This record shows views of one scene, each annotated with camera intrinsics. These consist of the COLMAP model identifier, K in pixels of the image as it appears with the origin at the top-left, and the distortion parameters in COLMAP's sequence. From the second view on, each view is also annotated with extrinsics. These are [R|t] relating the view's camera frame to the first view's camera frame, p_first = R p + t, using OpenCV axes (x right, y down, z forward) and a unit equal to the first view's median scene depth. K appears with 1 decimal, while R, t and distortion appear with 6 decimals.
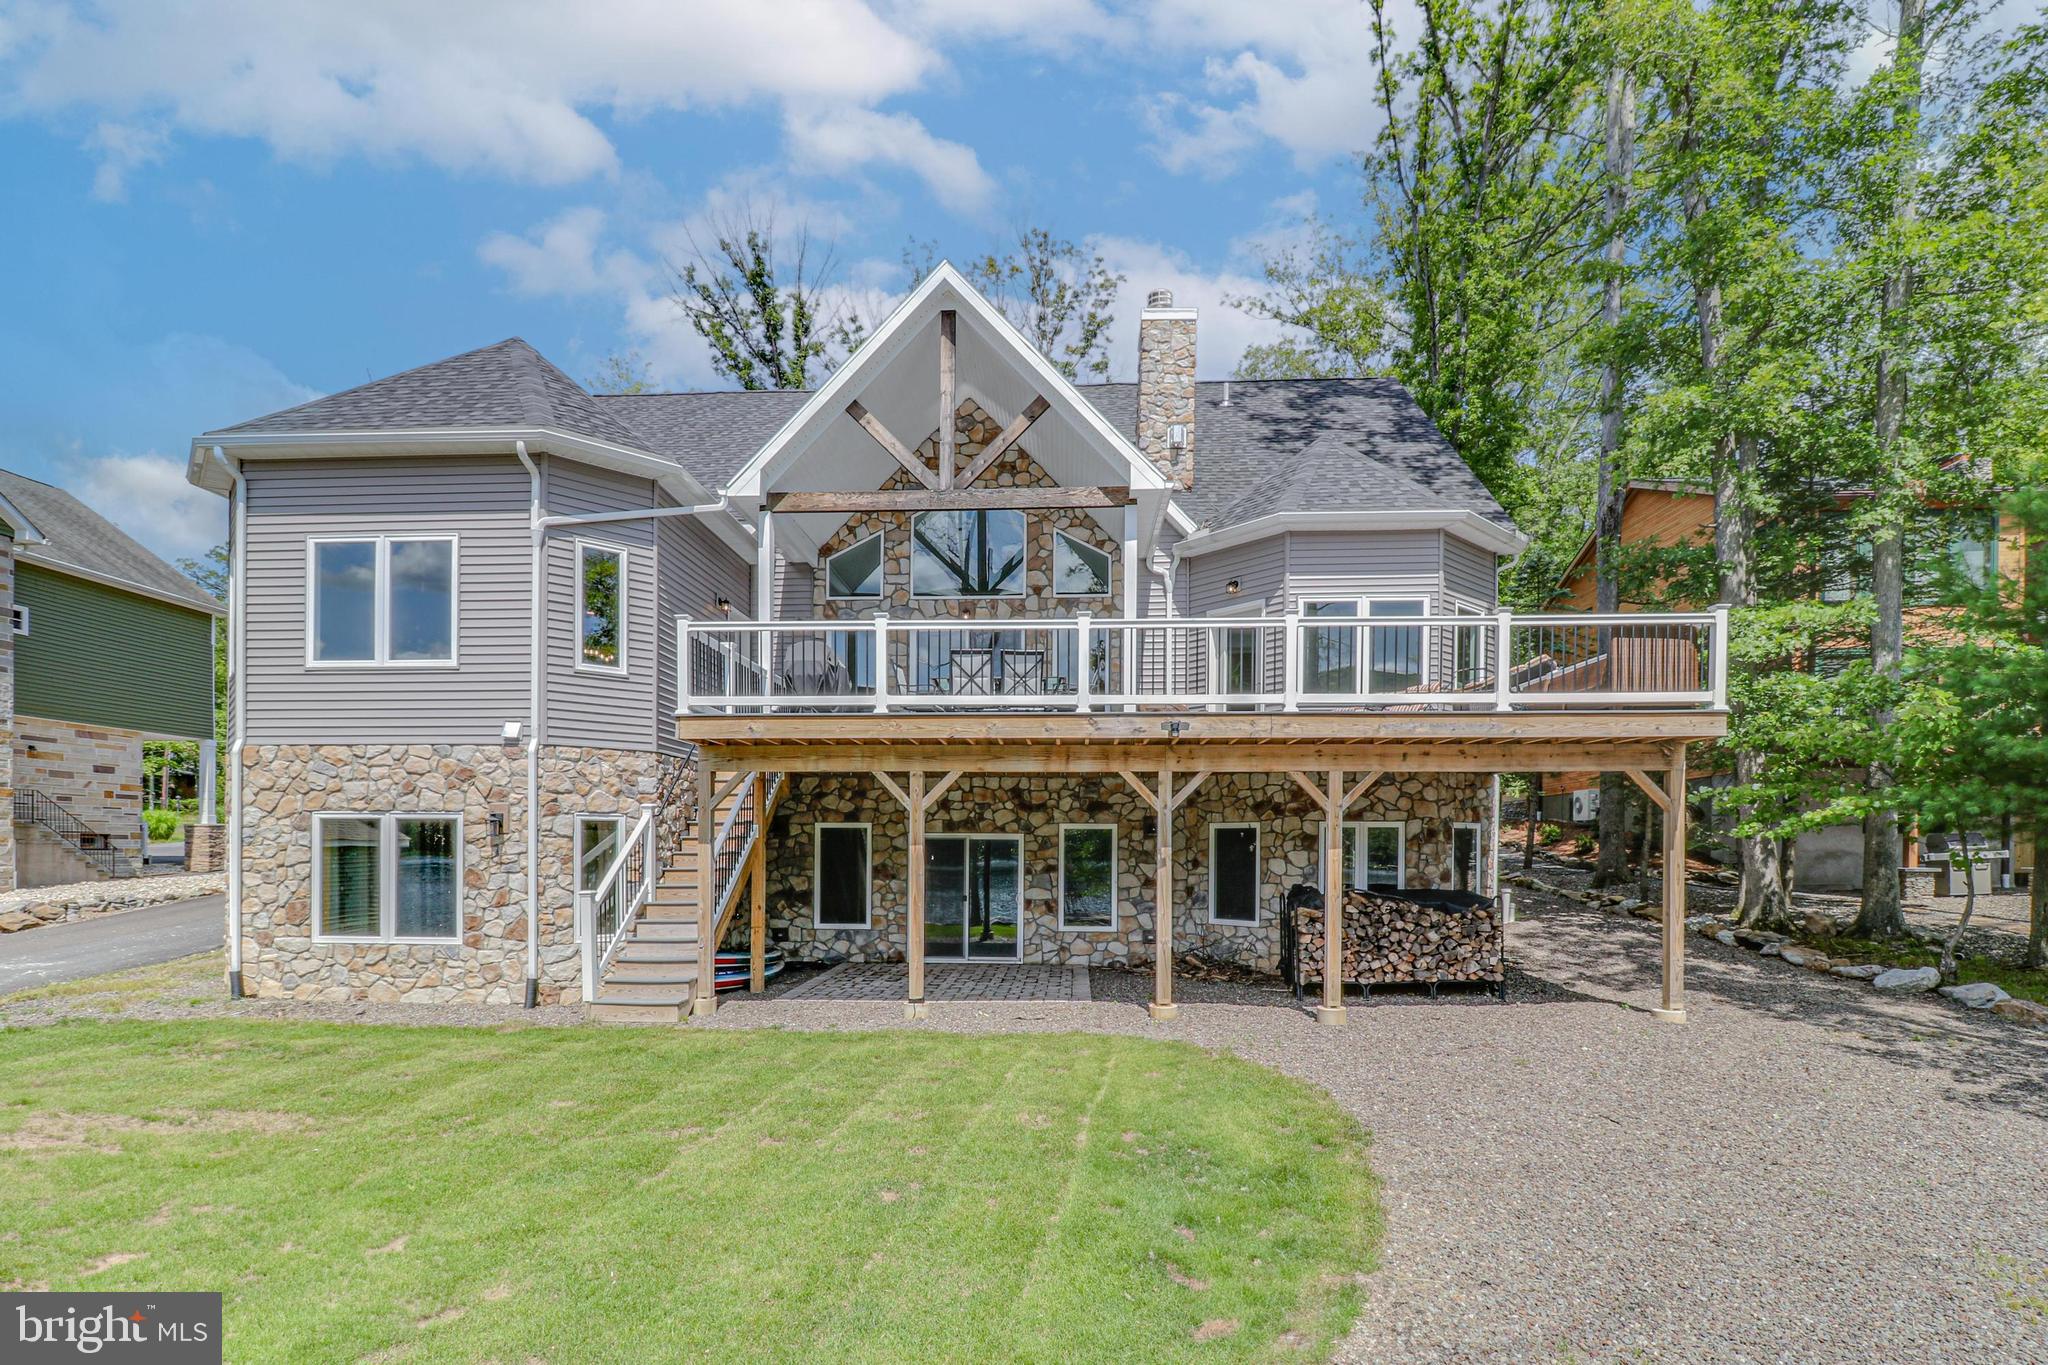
lens RADIAL K [[974.7, 0, 966.1], [0, 974.7, 765.0], [0, 0, 1]] dist [-0.015062, -0.001053]
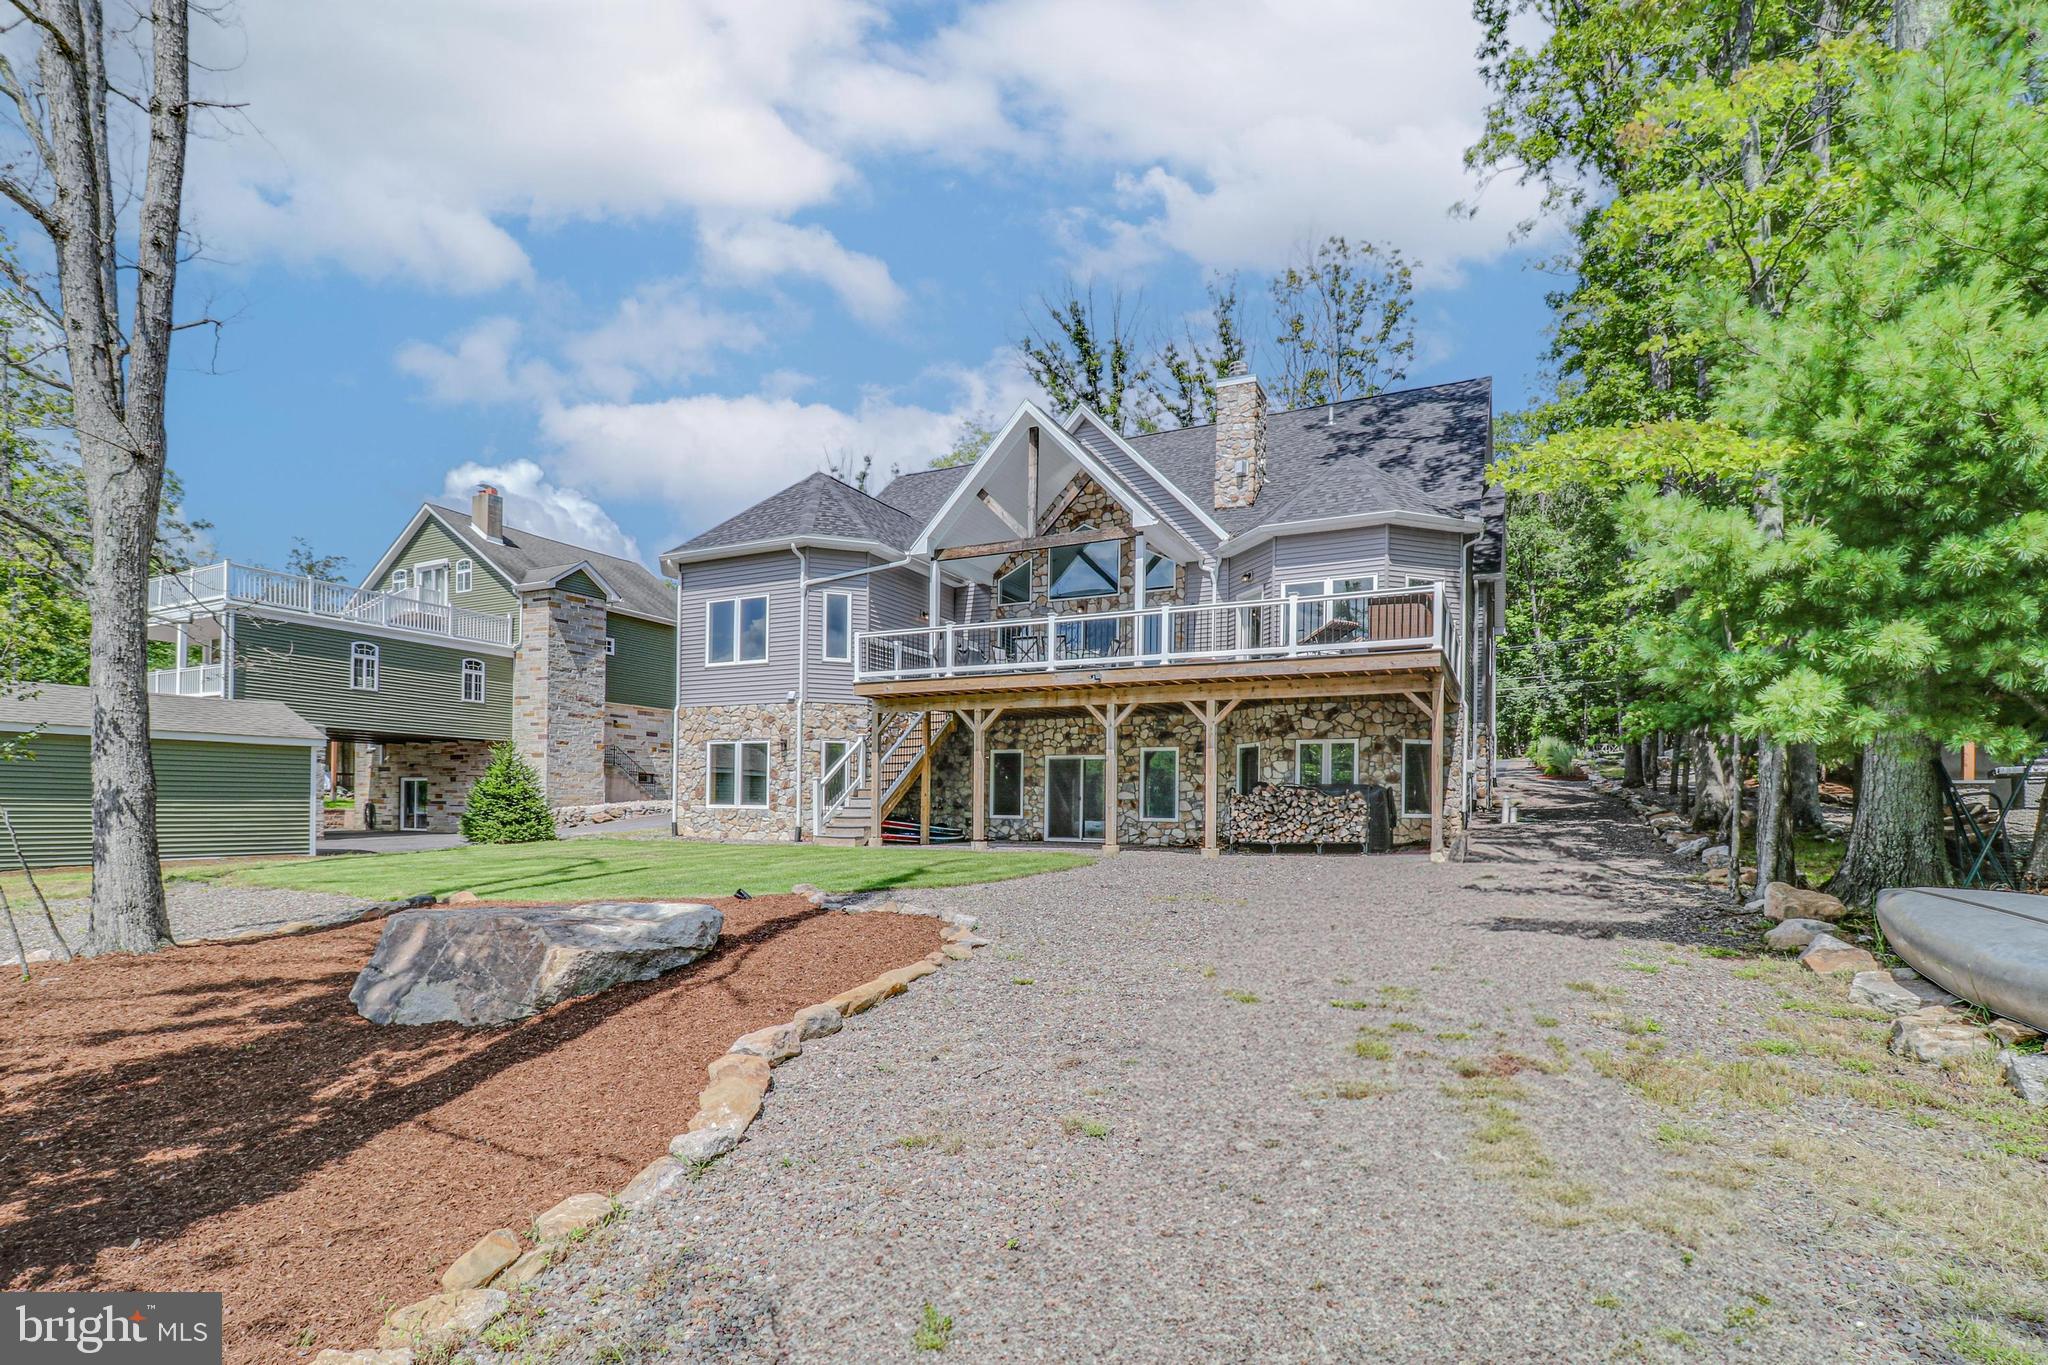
lens RADIAL K [[974.7, 0, 1027.5], [0, 974.7, 678.4], [0, 0, 1]] dist [-0.015062, -0.001053]
pose [[0.920373, -0.045341, -0.388405, 0.559017], [0.021464, 0.997615, -0.065597, 0.053452], [0.390453, 0.052037, 0.919151, -0.451773]]
